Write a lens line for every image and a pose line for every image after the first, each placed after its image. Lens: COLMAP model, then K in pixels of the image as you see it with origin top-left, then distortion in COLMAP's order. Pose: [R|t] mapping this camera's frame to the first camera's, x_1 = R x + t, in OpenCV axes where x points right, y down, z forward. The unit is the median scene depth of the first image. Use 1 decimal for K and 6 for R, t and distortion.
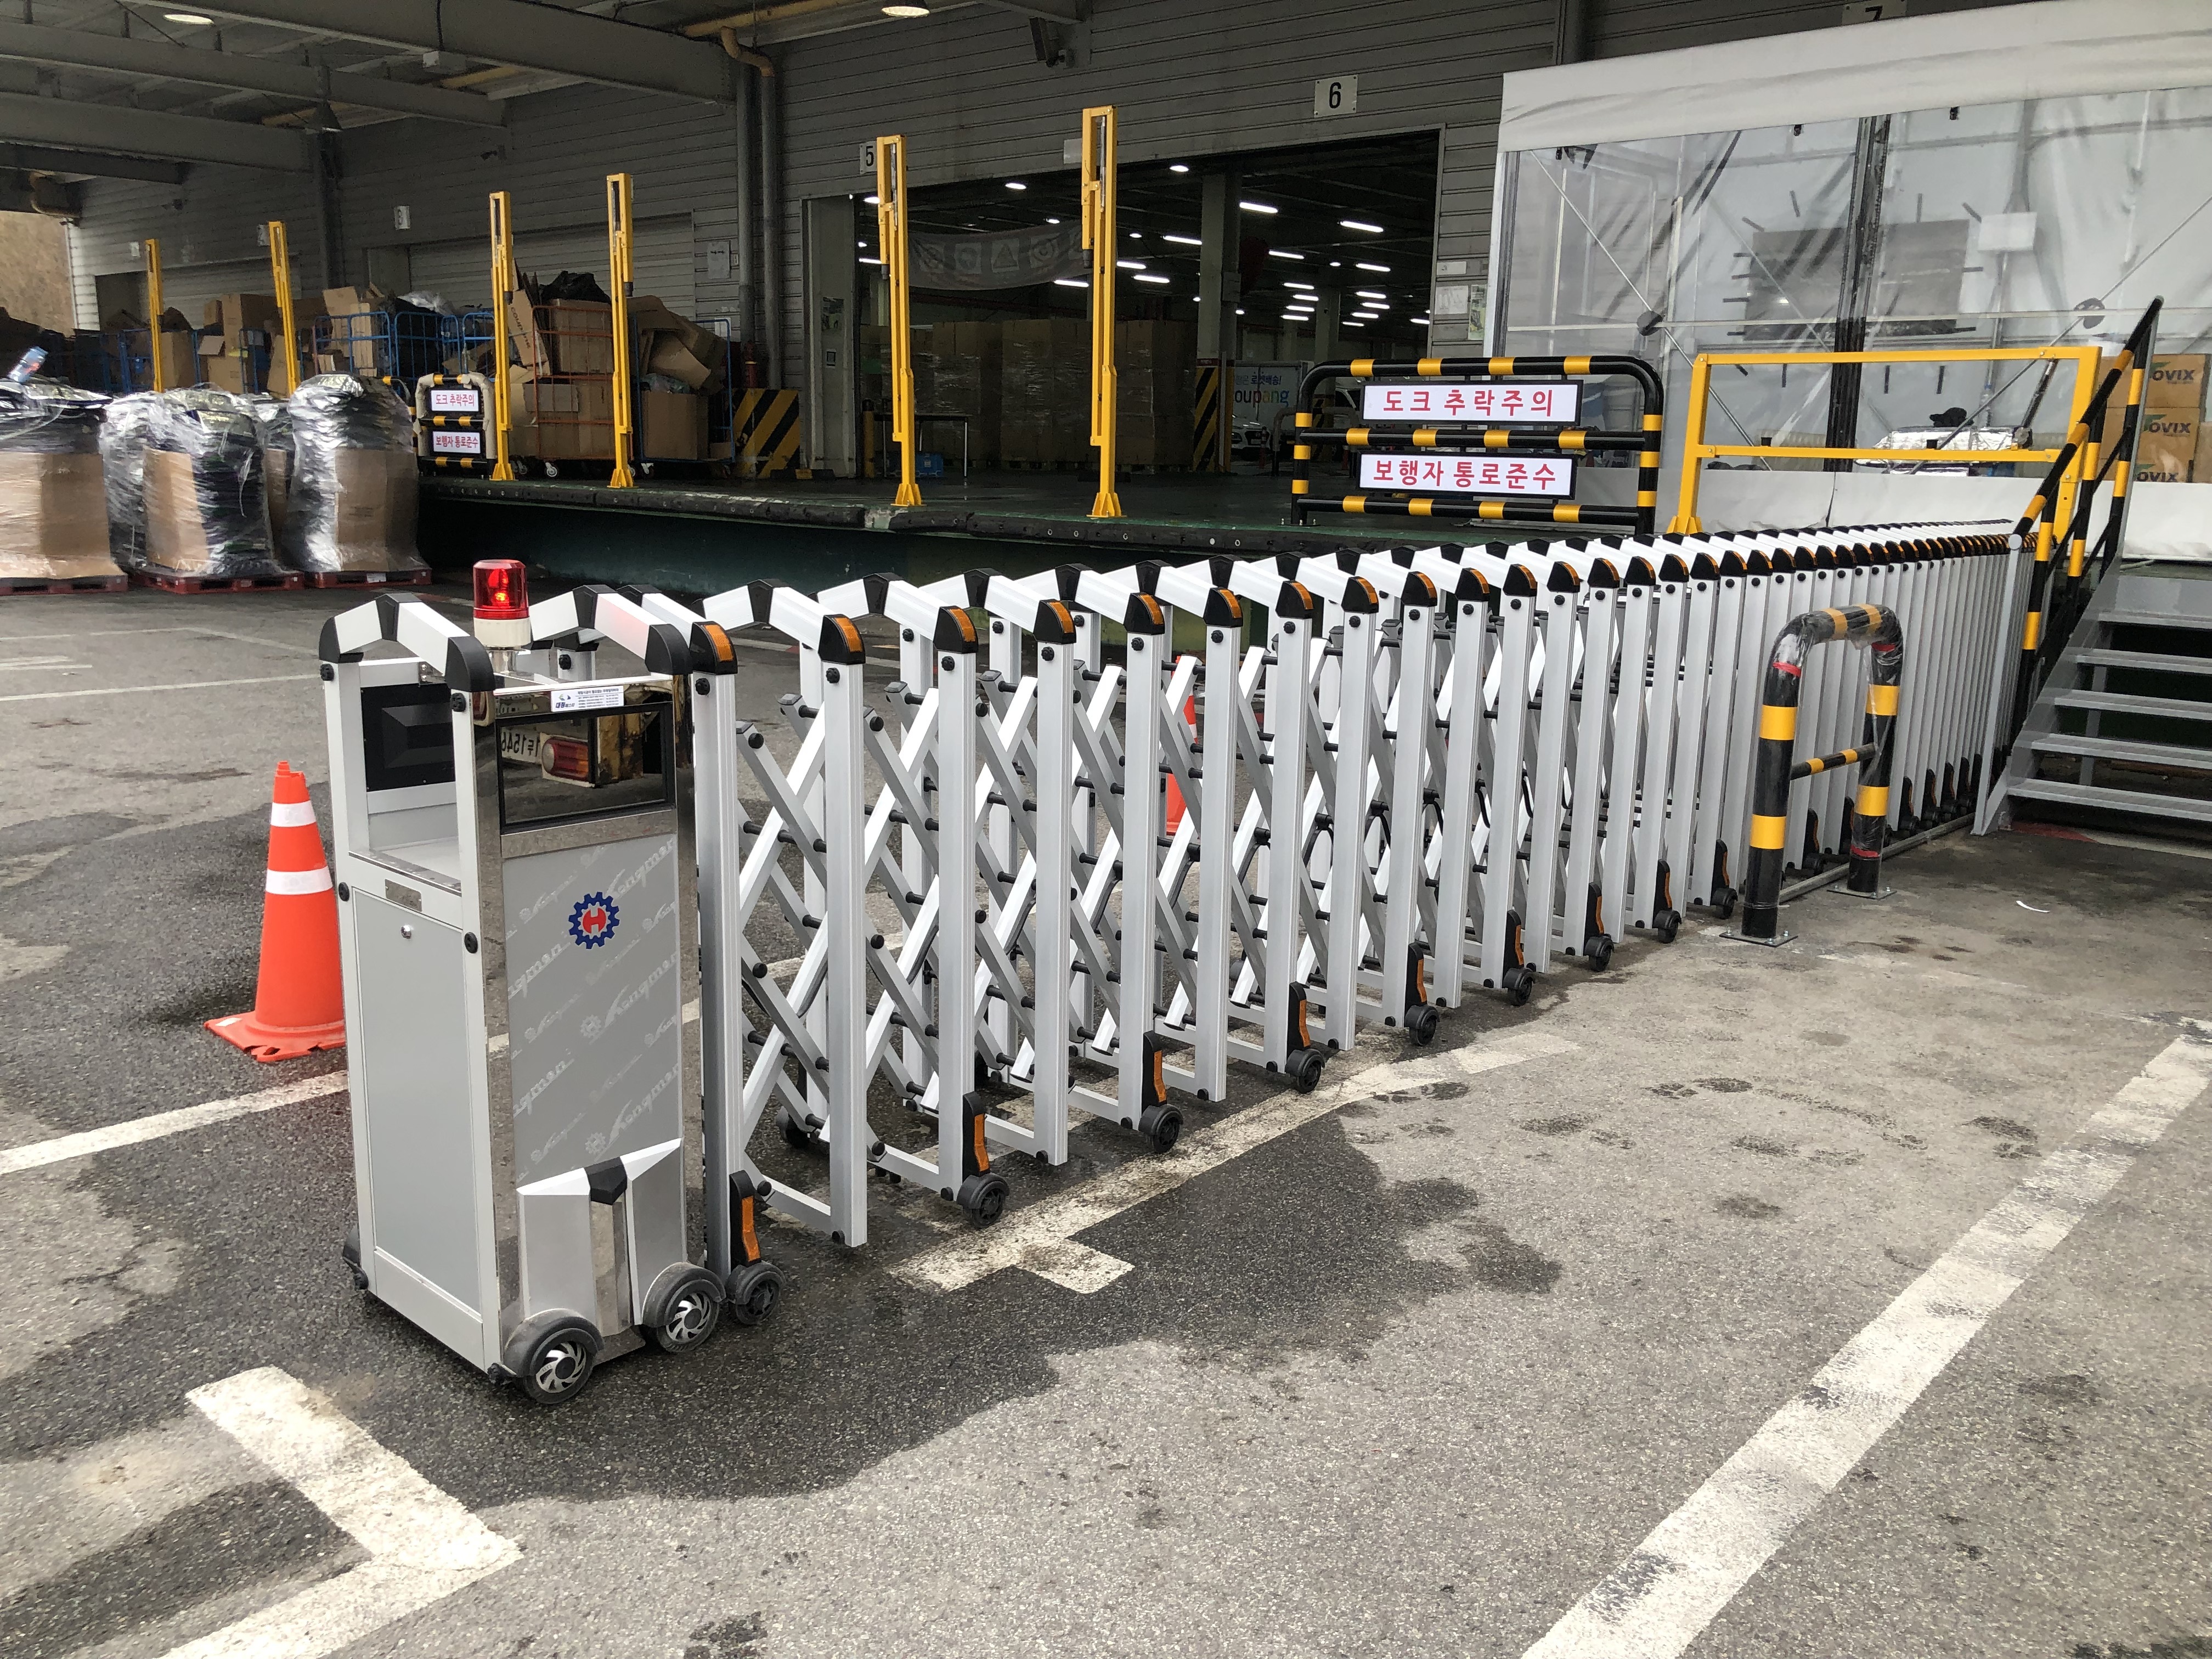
lens RADIAL K [[1822.1, 0, 1074.8], [0, 1822.1, 827.9], [0, 0, 1]] dist [0.004409, -0.007110]
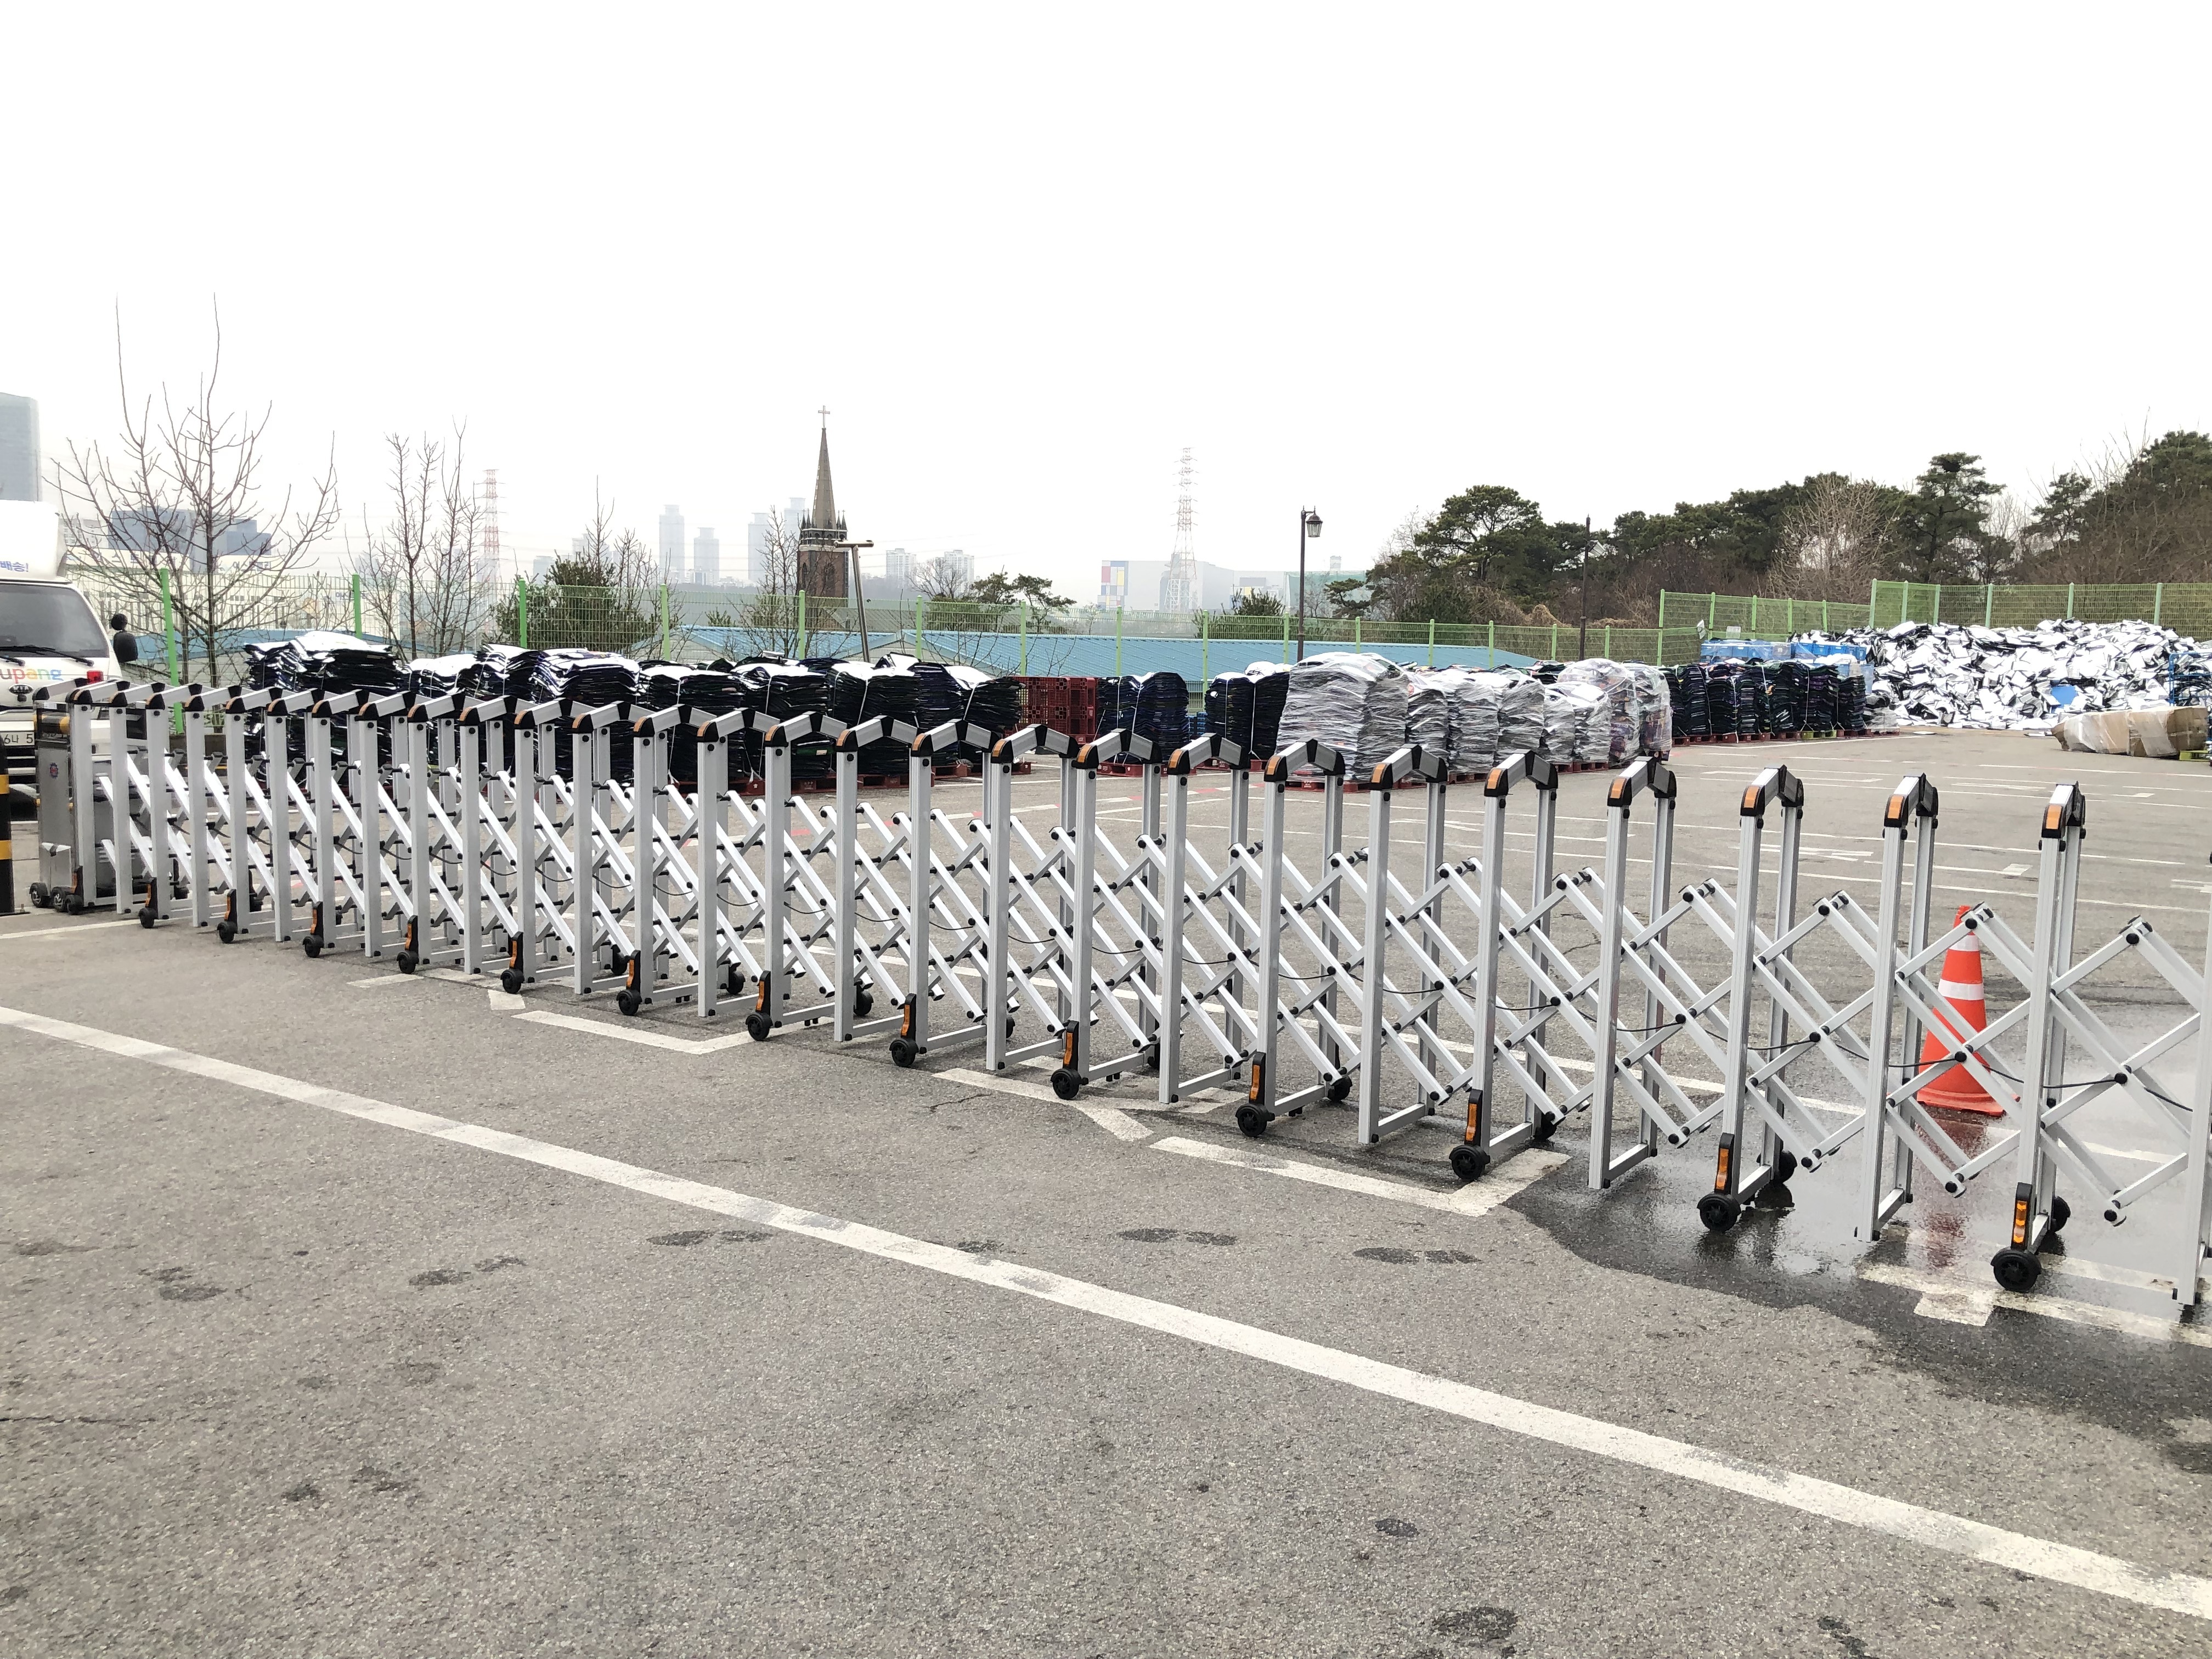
lens RADIAL K [[1822.1, 0, 1074.8], [0, 1822.1, 827.9], [0, 0, 1]] dist [0.004409, -0.007110]
pose [[0.124139, 0.081907, -0.988878, 0.278247], [-0.226810, 0.972546, 0.052082, -0.004491], [0.965995, 0.217822, 0.139308, 0.032542]]
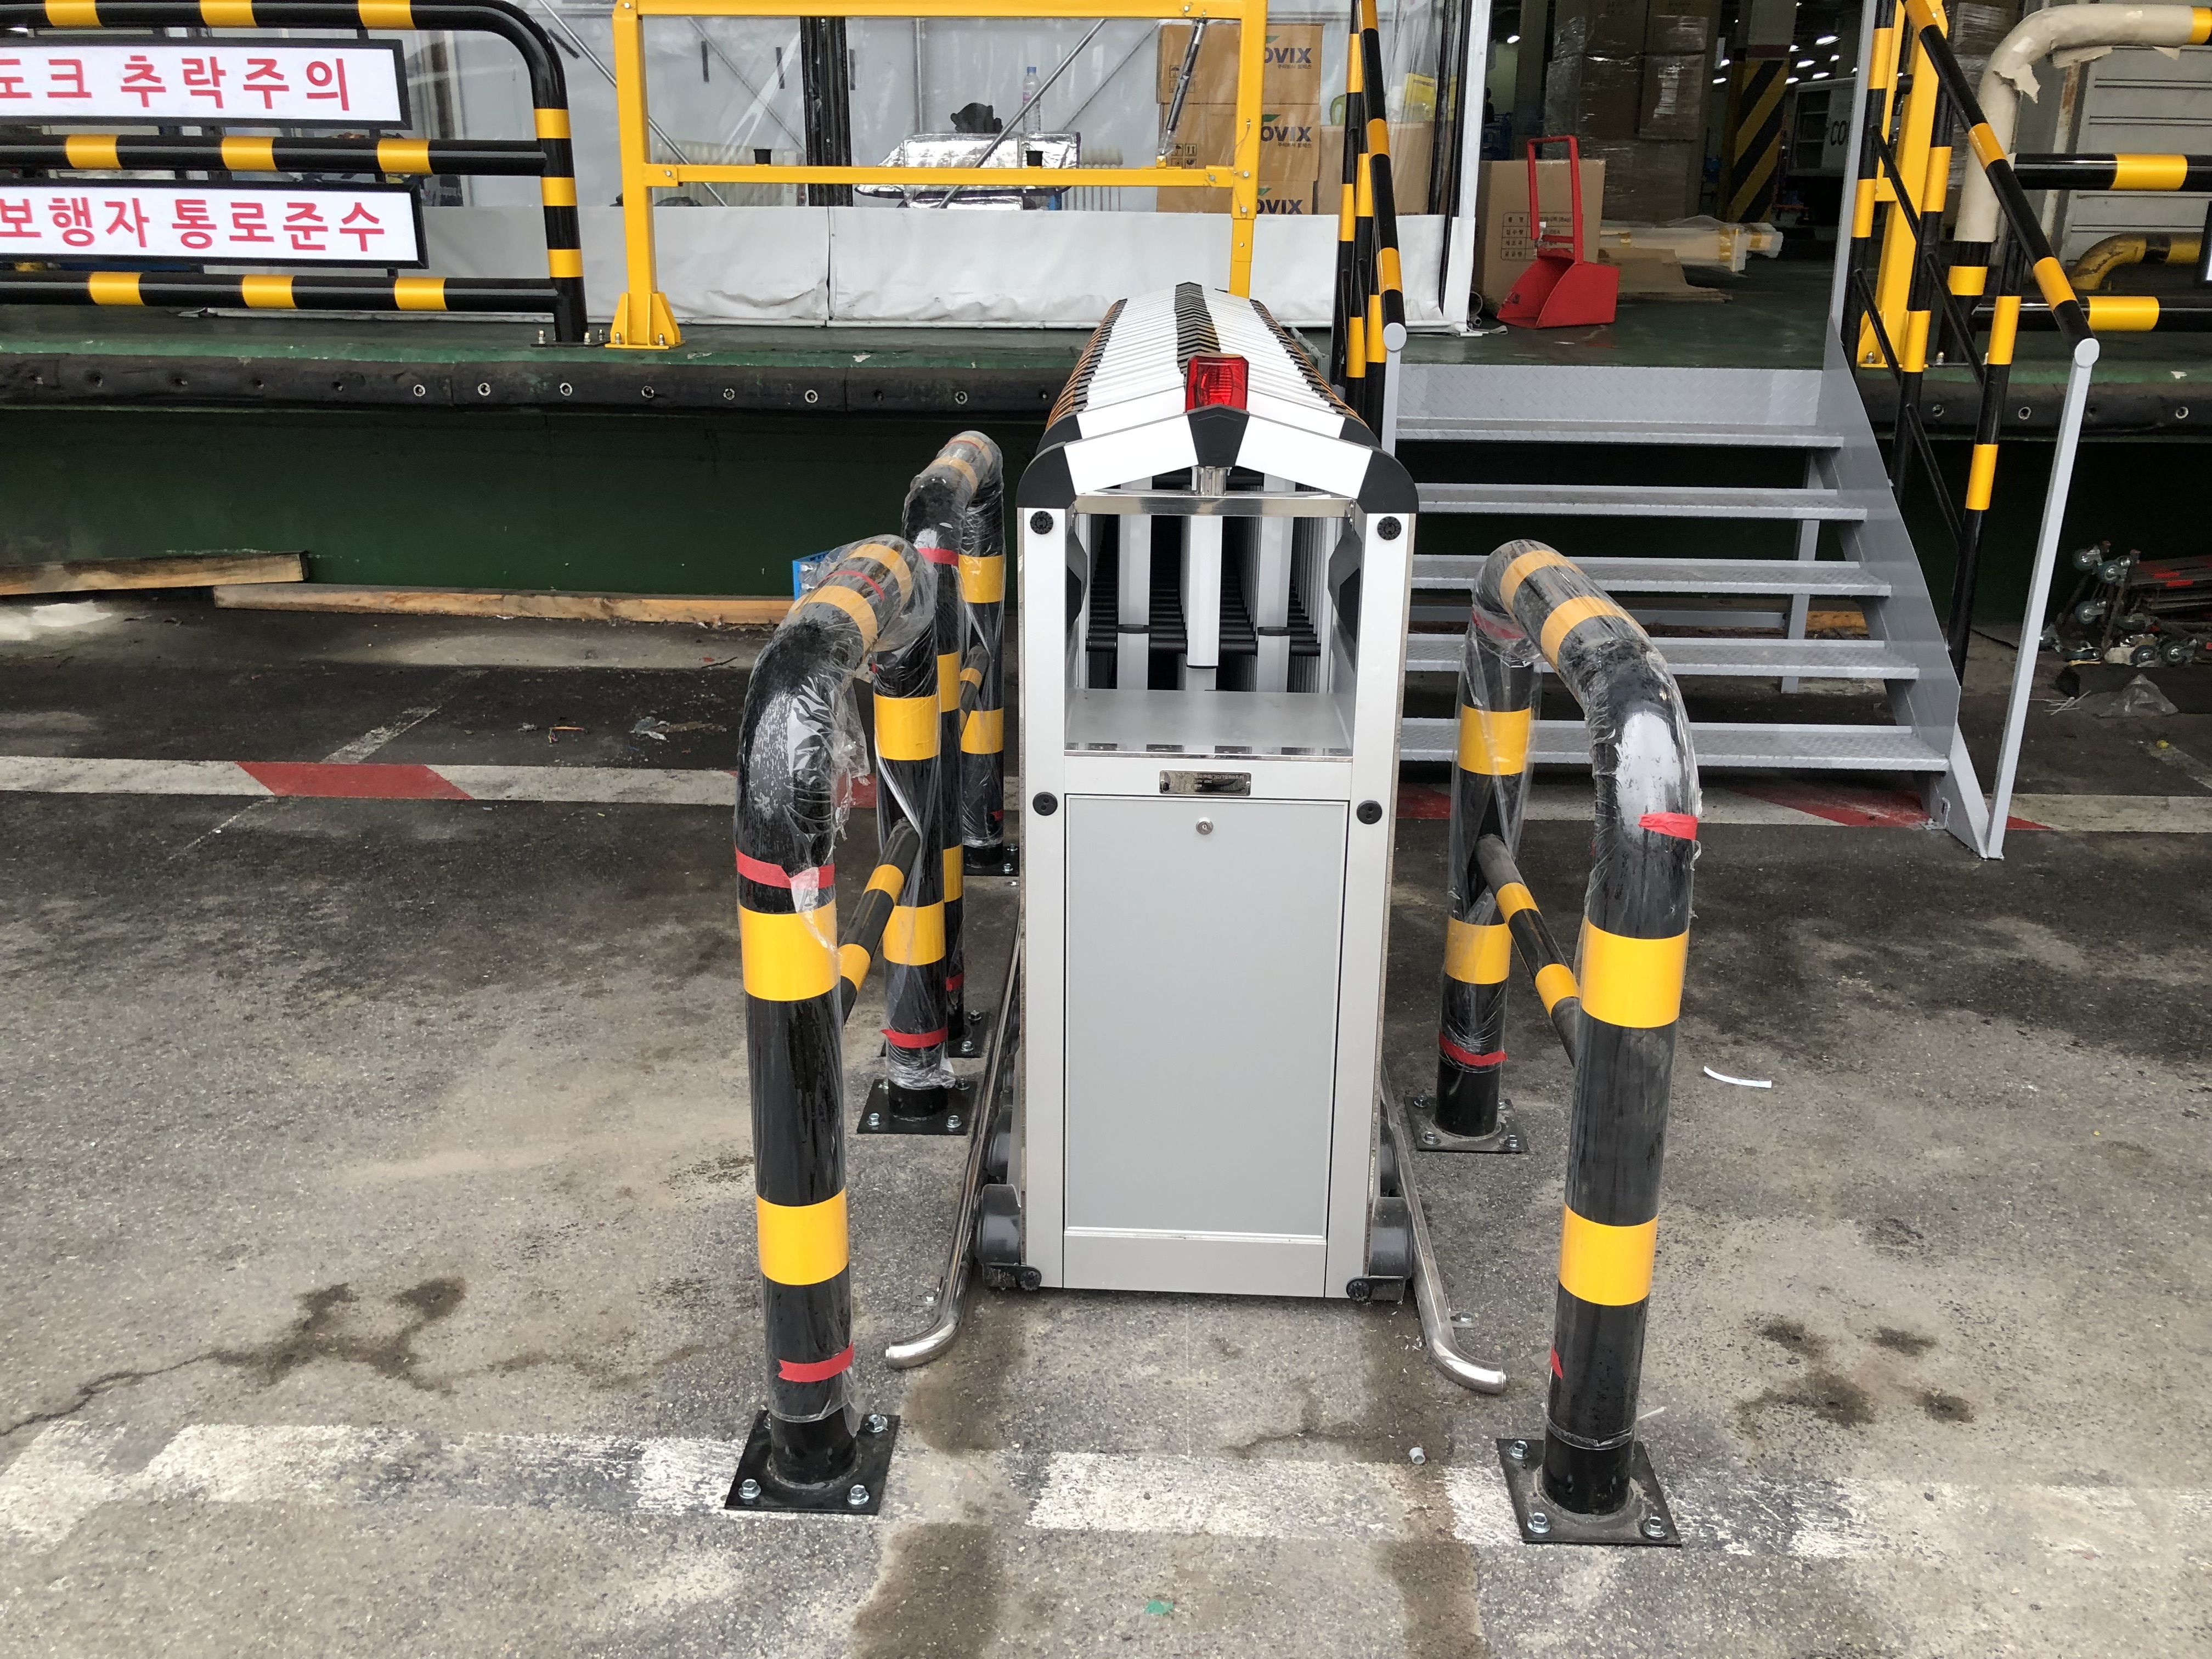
lens RADIAL K [[1822.1, 0, 1074.8], [0, 1822.1, 827.9], [0, 0, 1]] dist [0.004409, -0.007110]
pose [[0.761241, -0.230431, 0.606147, 0.032631], [0.138117, 0.970901, 0.195638, -0.064470], [-0.633590, -0.065209, 0.770916, 0.293184]]
